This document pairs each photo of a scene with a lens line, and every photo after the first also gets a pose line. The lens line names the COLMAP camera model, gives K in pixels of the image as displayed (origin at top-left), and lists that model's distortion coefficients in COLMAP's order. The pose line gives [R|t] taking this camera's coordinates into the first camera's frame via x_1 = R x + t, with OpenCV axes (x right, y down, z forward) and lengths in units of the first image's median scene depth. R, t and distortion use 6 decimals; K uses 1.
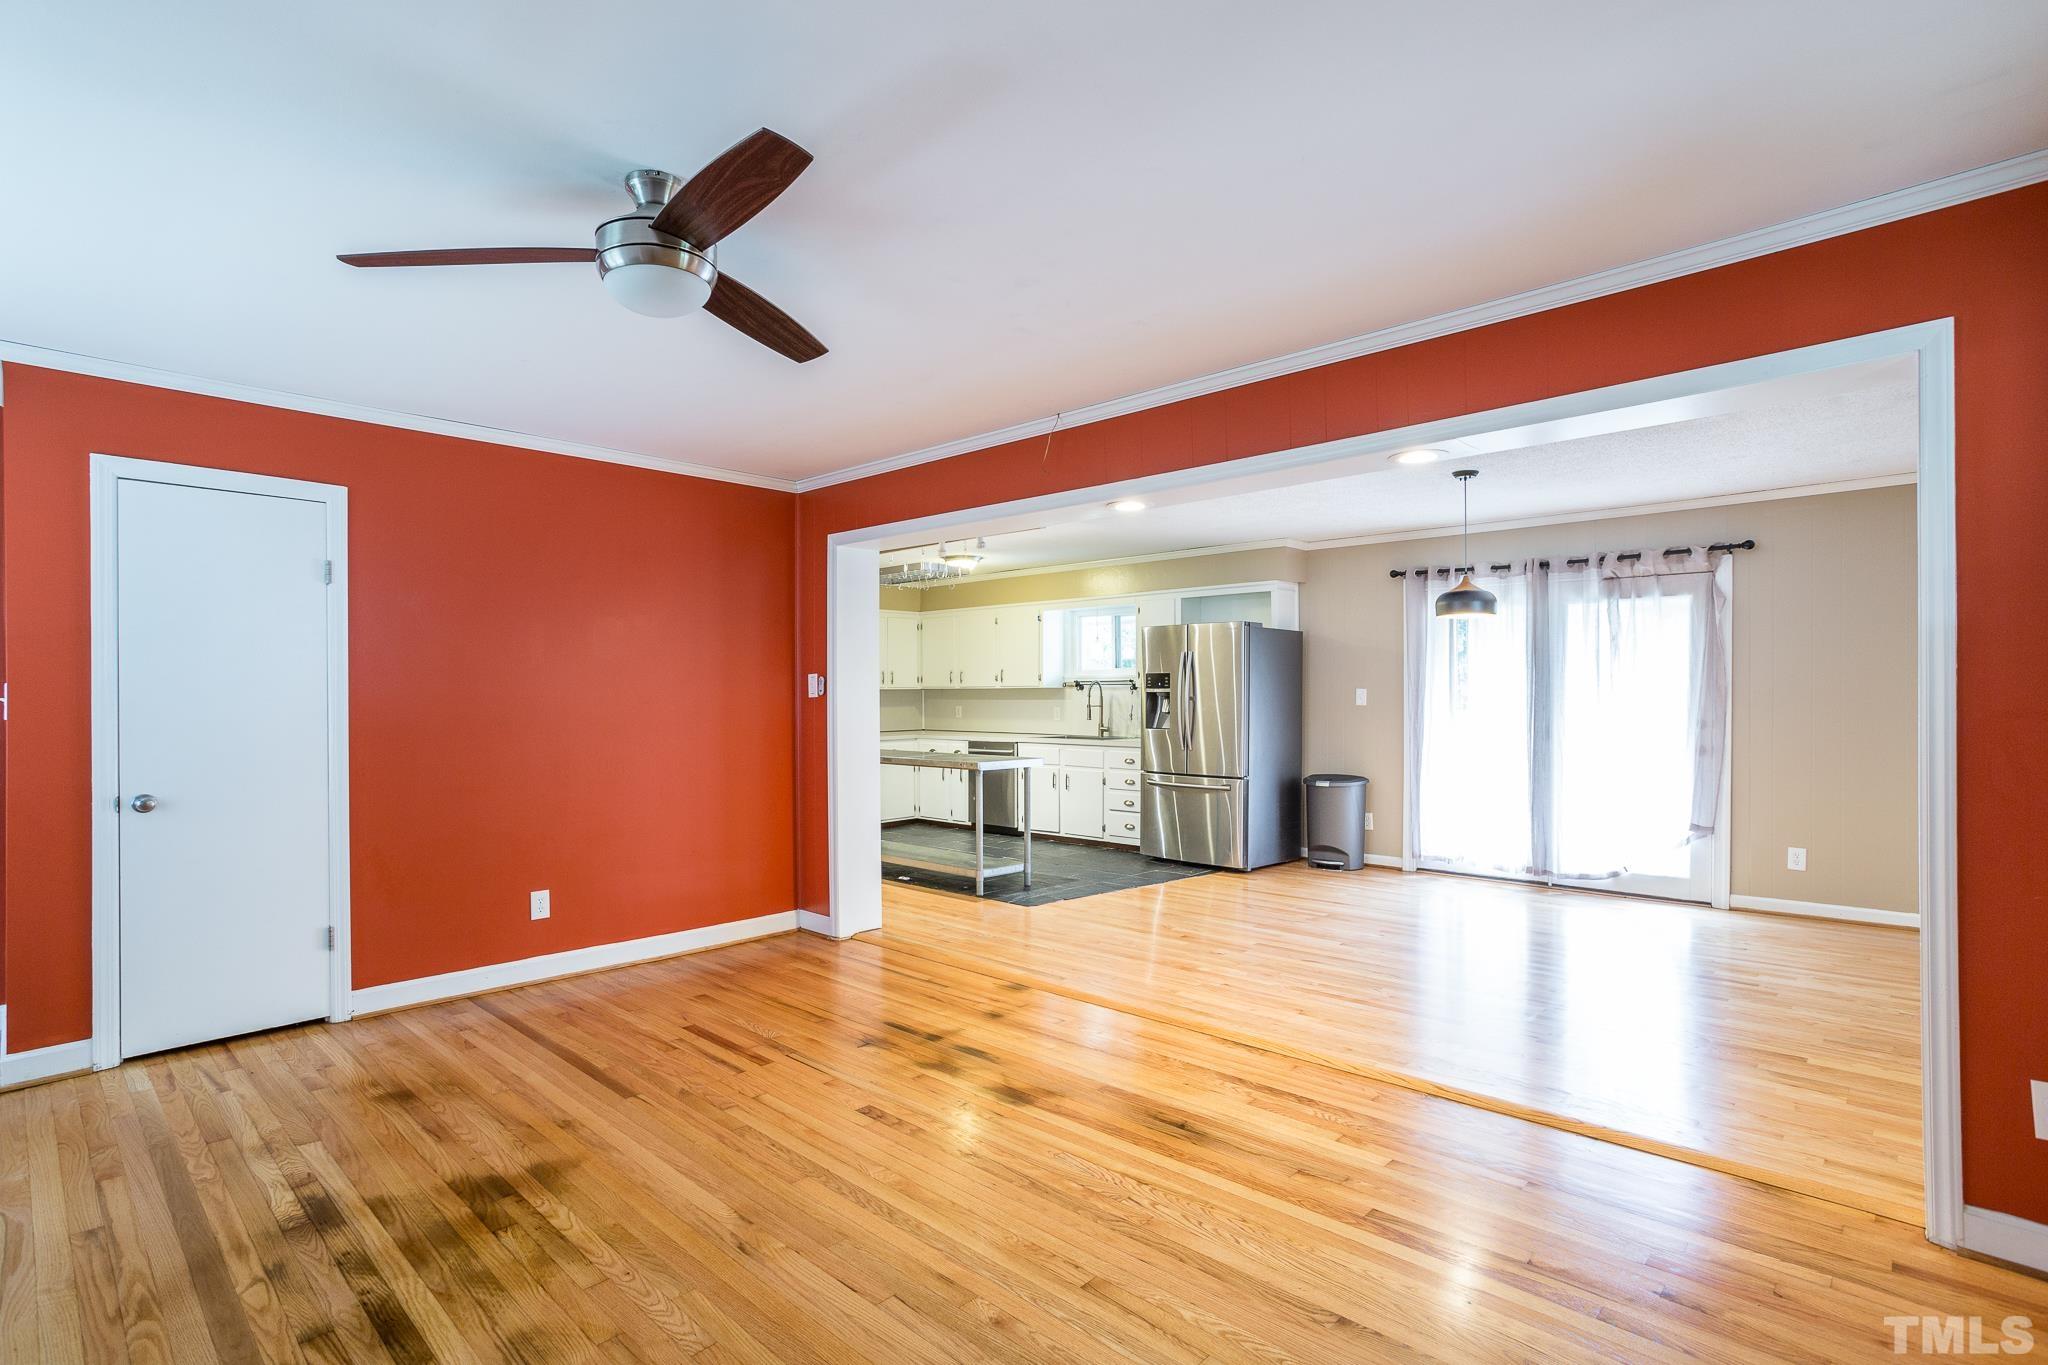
lens RADIAL K [[995.6, 0, 1016.4], [0, 995.6, 691.0], [0, 0, 1]] dist [-0.050324, 0.031811]
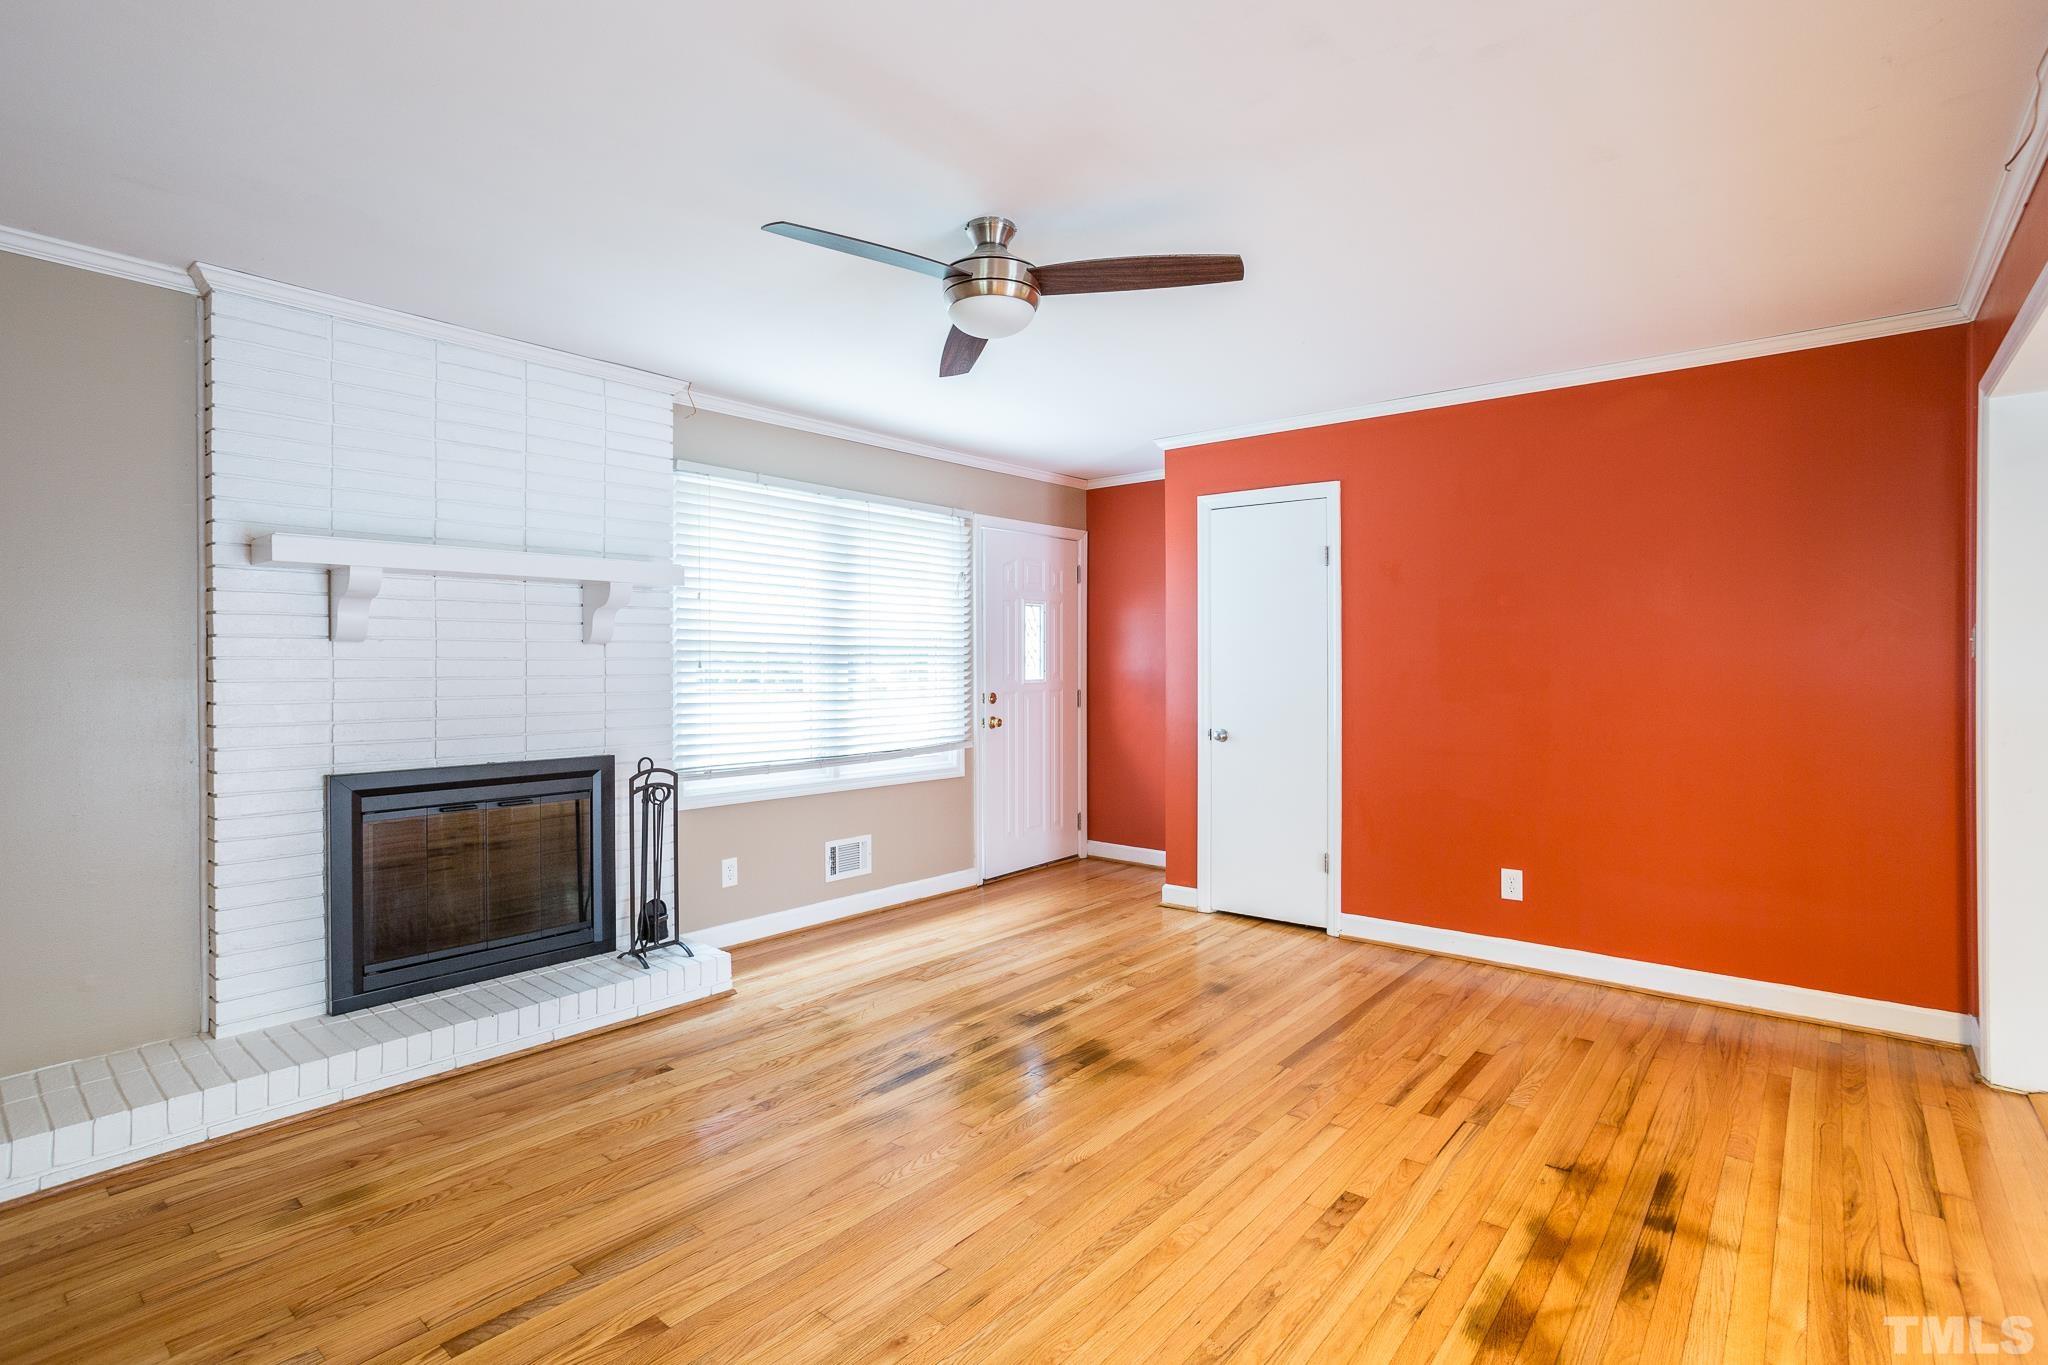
lens RADIAL K [[987.1, 0, 1017.8], [0, 987.1, 669.2], [0, 0, 1]] dist [-0.051639, 0.029412]
pose [[0.061912, 0.011382, -0.998017, 0.399727], [0.006650, 0.999908, 0.011816, 0.000027], [0.998059, -0.007369, 0.061831, 0.475481]]
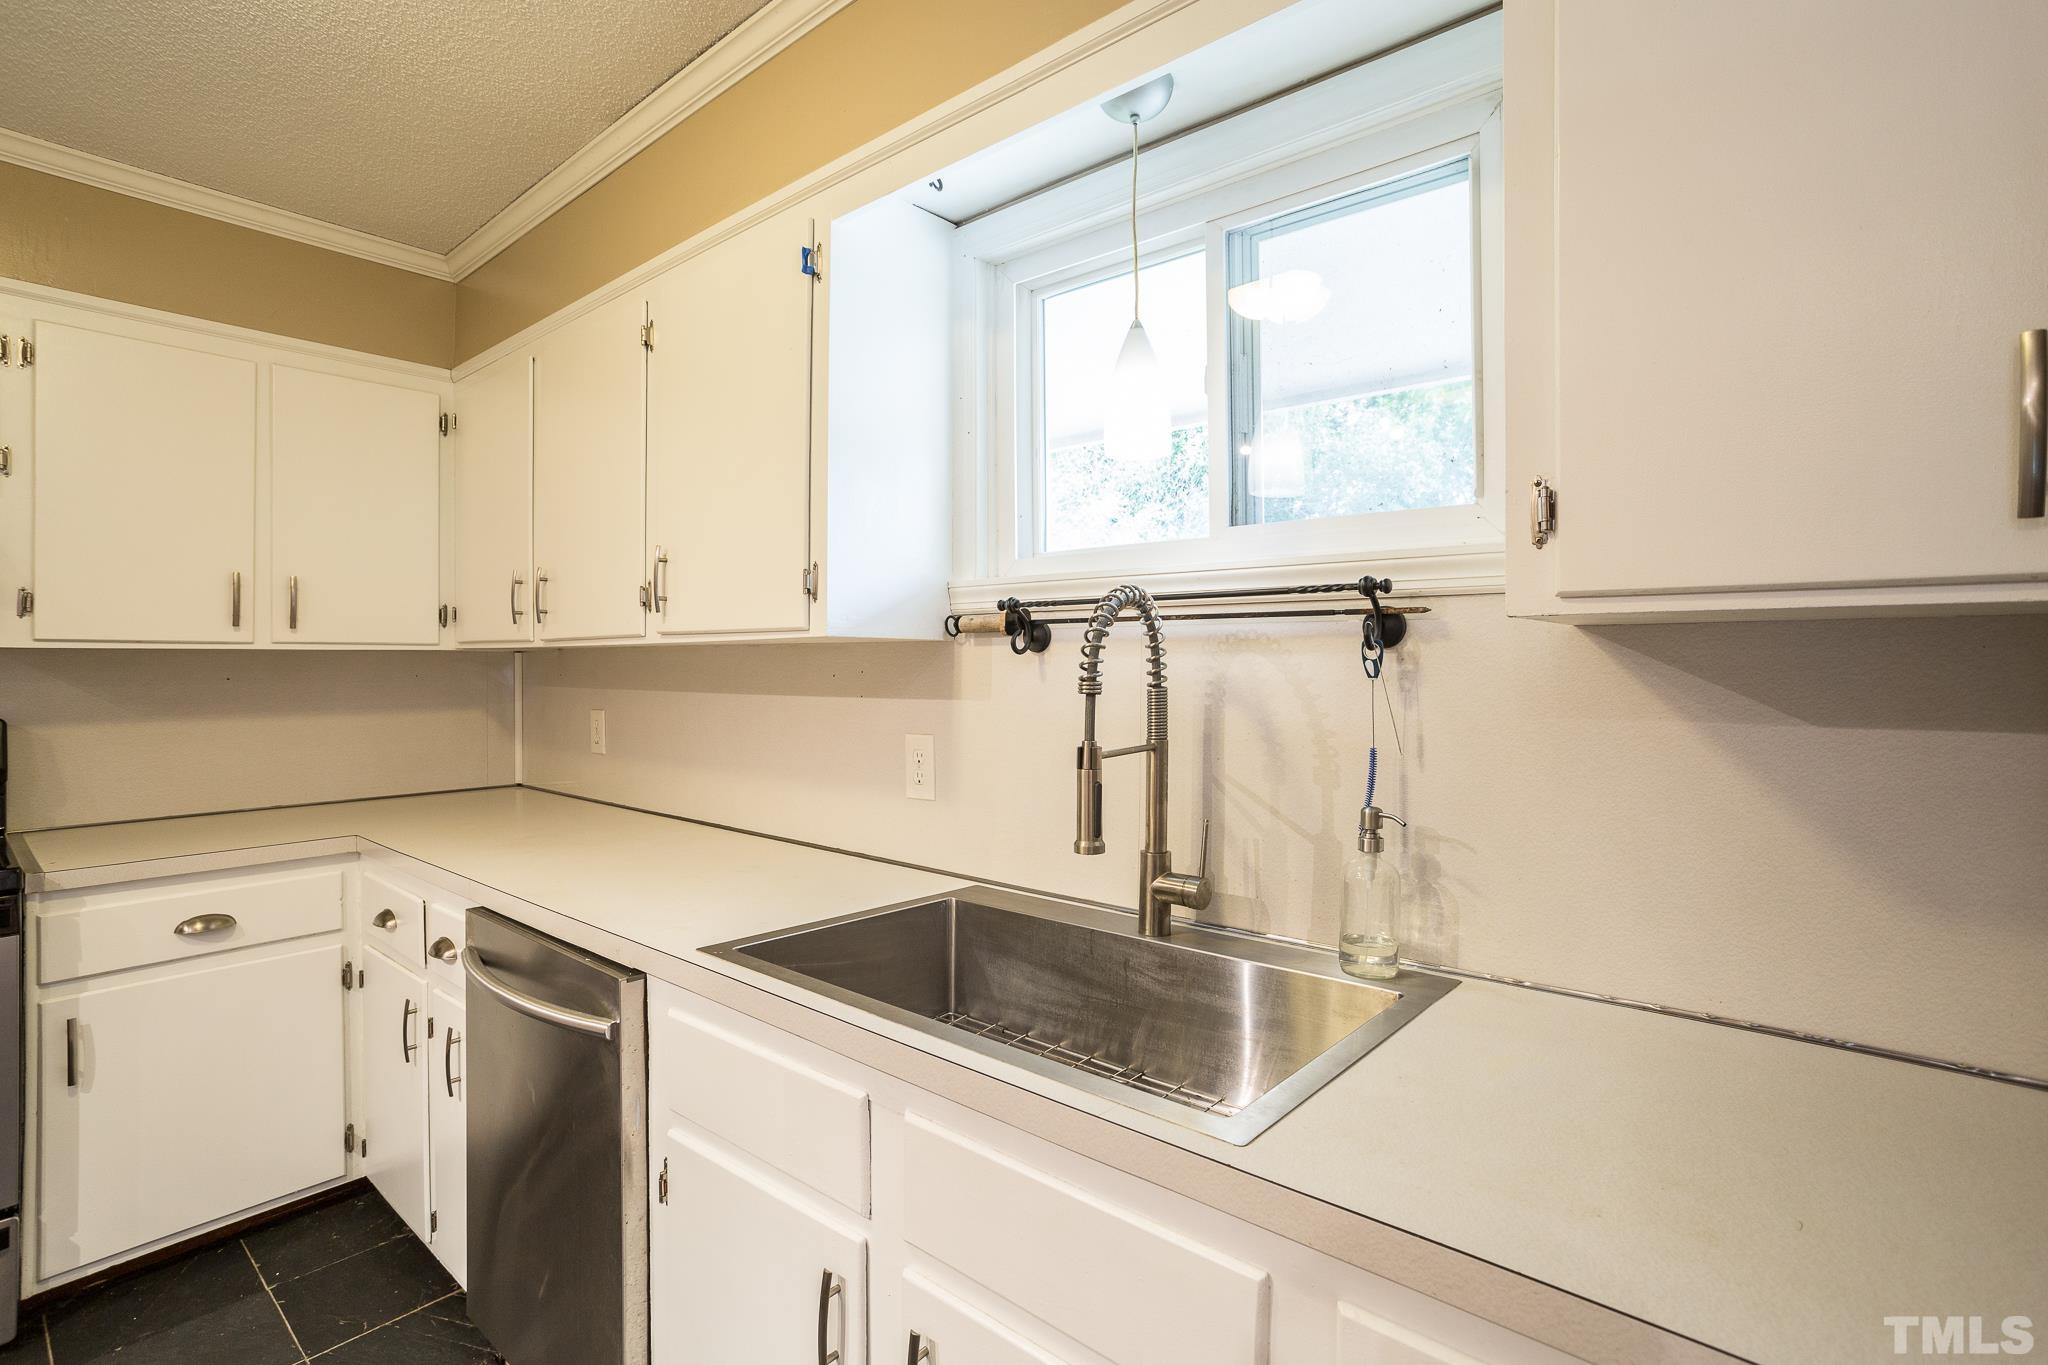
lens RADIAL K [[987.1, 0, 1017.8], [0, 987.1, 669.2], [0, 0, 1]] dist [-0.051639, 0.029412]
pose [[0.999019, 0.003199, 0.044175, 0.109232], [-0.003481, 0.999974, 0.006305, 0.002383], [-0.044154, -0.006453, 0.999004, 1.668945]]
